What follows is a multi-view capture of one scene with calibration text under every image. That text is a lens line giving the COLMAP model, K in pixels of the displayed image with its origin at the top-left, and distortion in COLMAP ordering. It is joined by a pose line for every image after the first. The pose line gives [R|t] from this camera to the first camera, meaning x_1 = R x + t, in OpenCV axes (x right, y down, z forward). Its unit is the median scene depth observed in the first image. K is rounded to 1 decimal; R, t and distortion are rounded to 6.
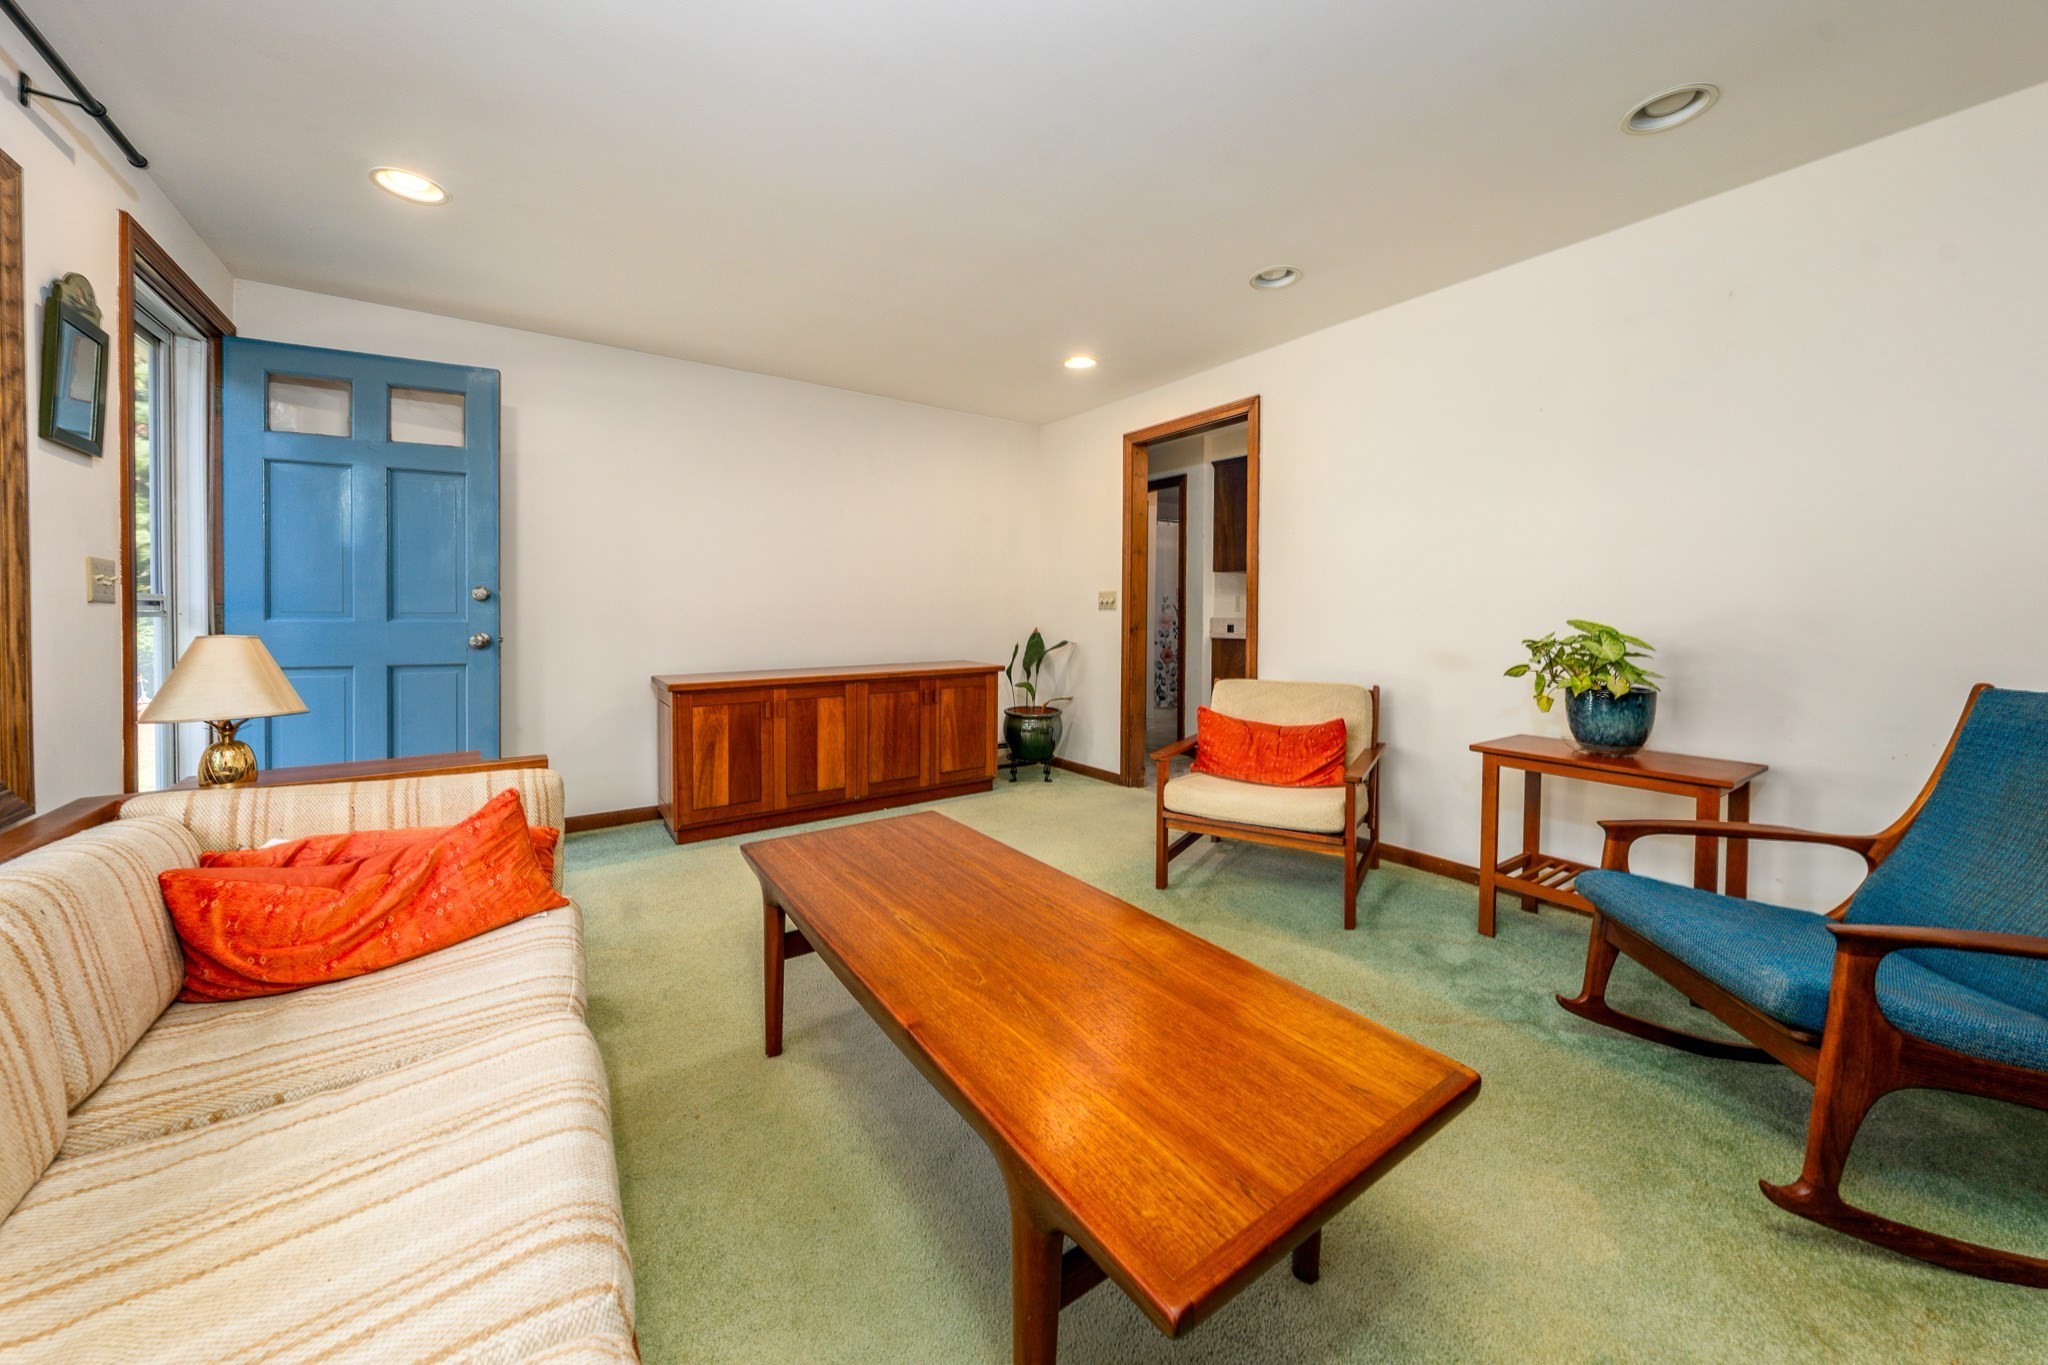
lens RADIAL K [[732.4, 0, 1026.5], [0, 732.4, 626.5], [0, 0, 1]] dist [-0.000278, -0.000054]
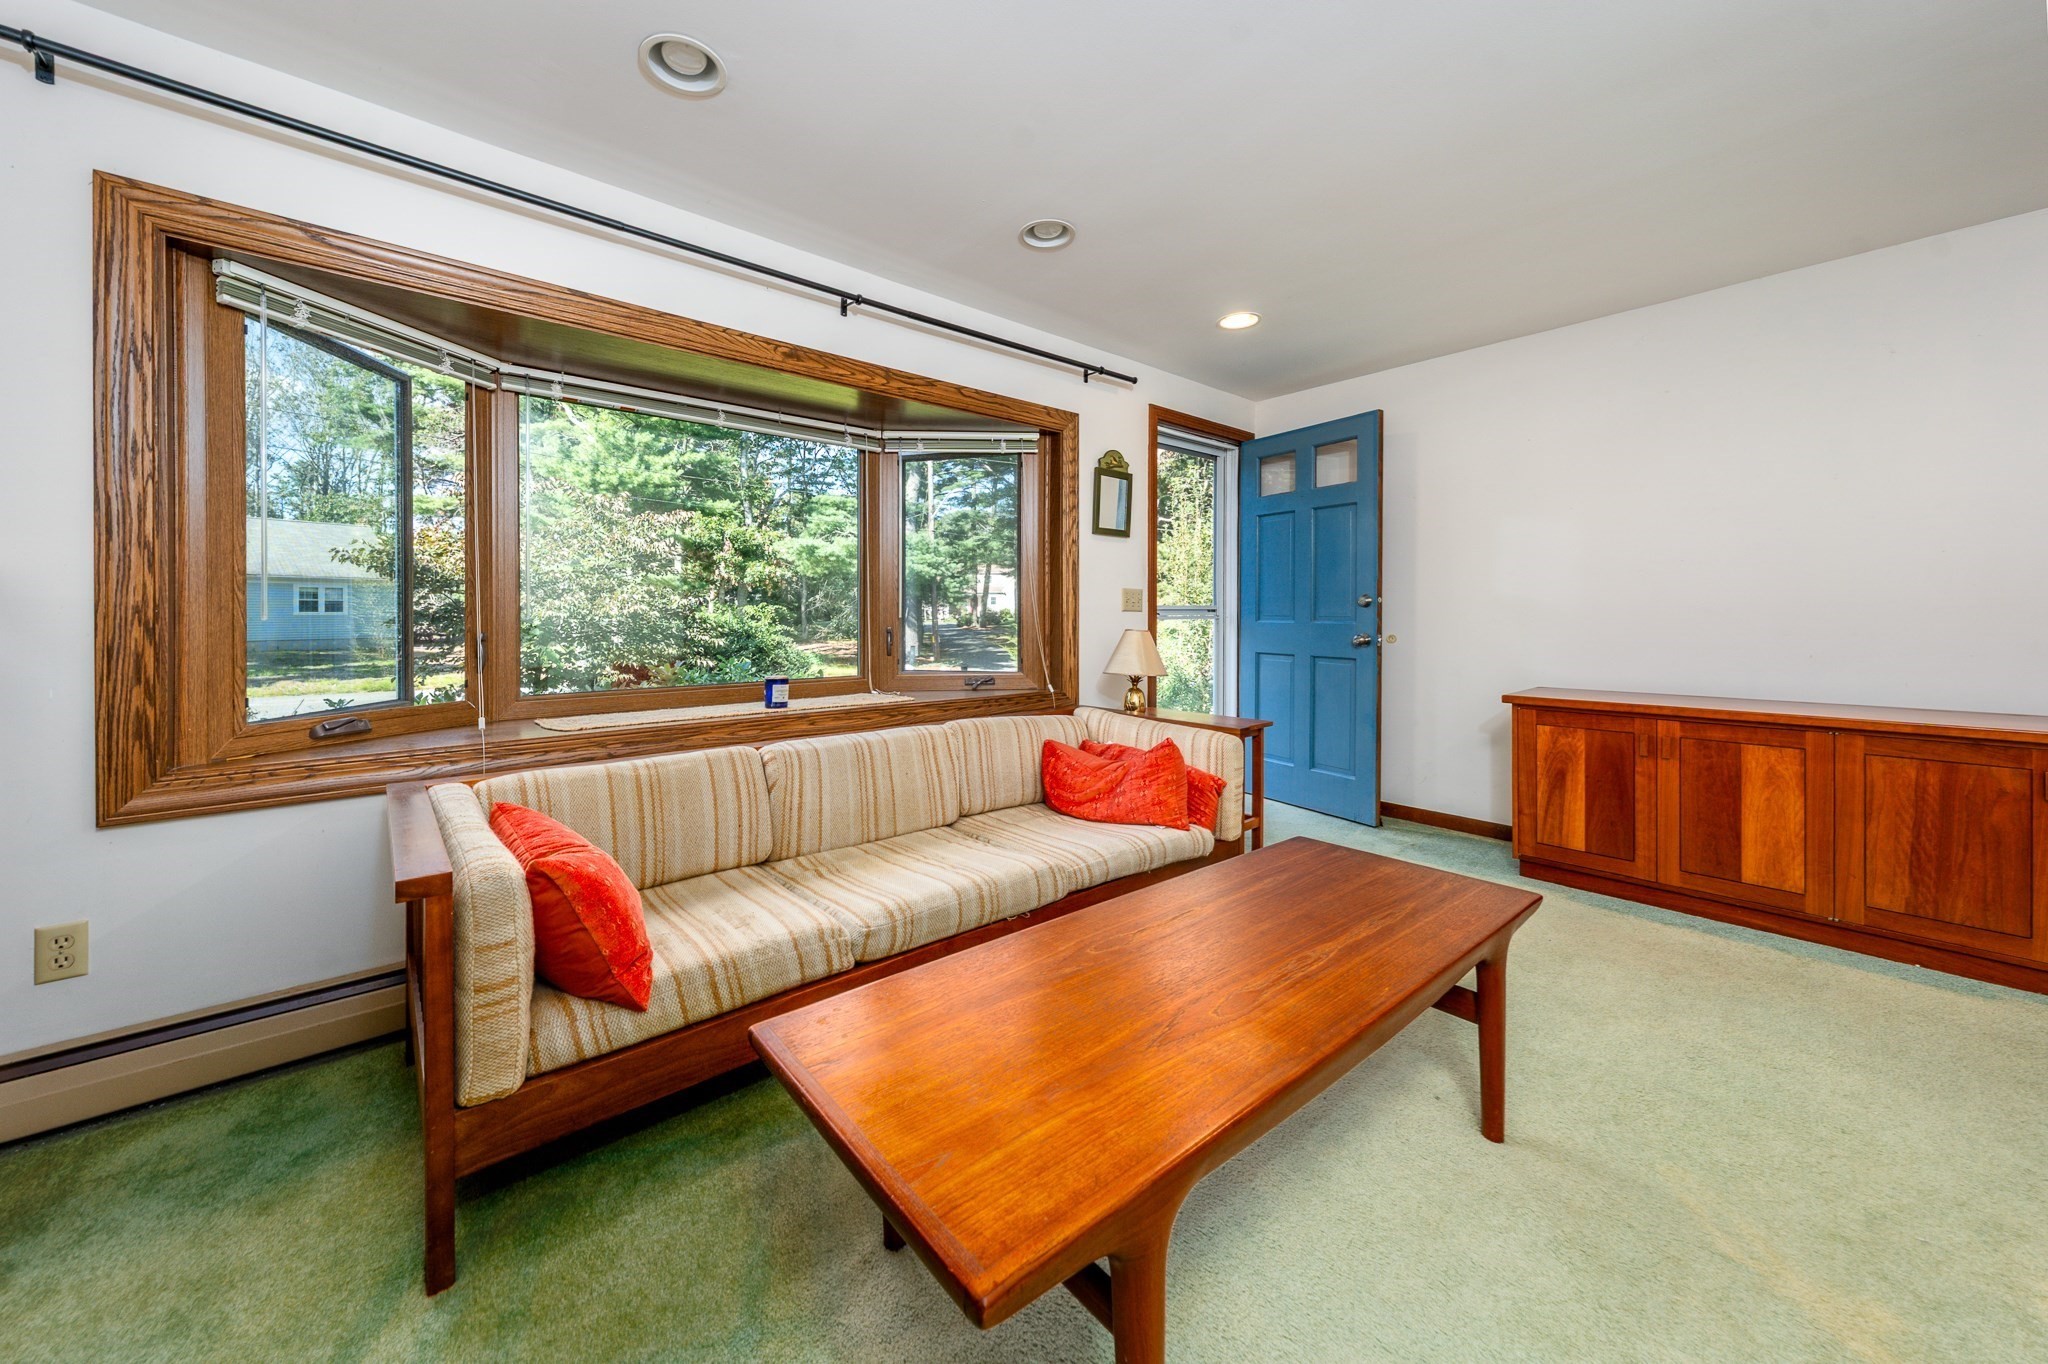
lens RADIAL K [[728.8, 0, 974.6], [0, 728.8, 644.3], [0, 0, 1]] dist [-0.000989, -0.000061]
pose [[0.051410, 0.036281, -0.998018, 0.368018], [-0.018538, 0.999202, 0.035369, -0.004194], [0.998506, 0.016683, 0.052041, 0.277908]]
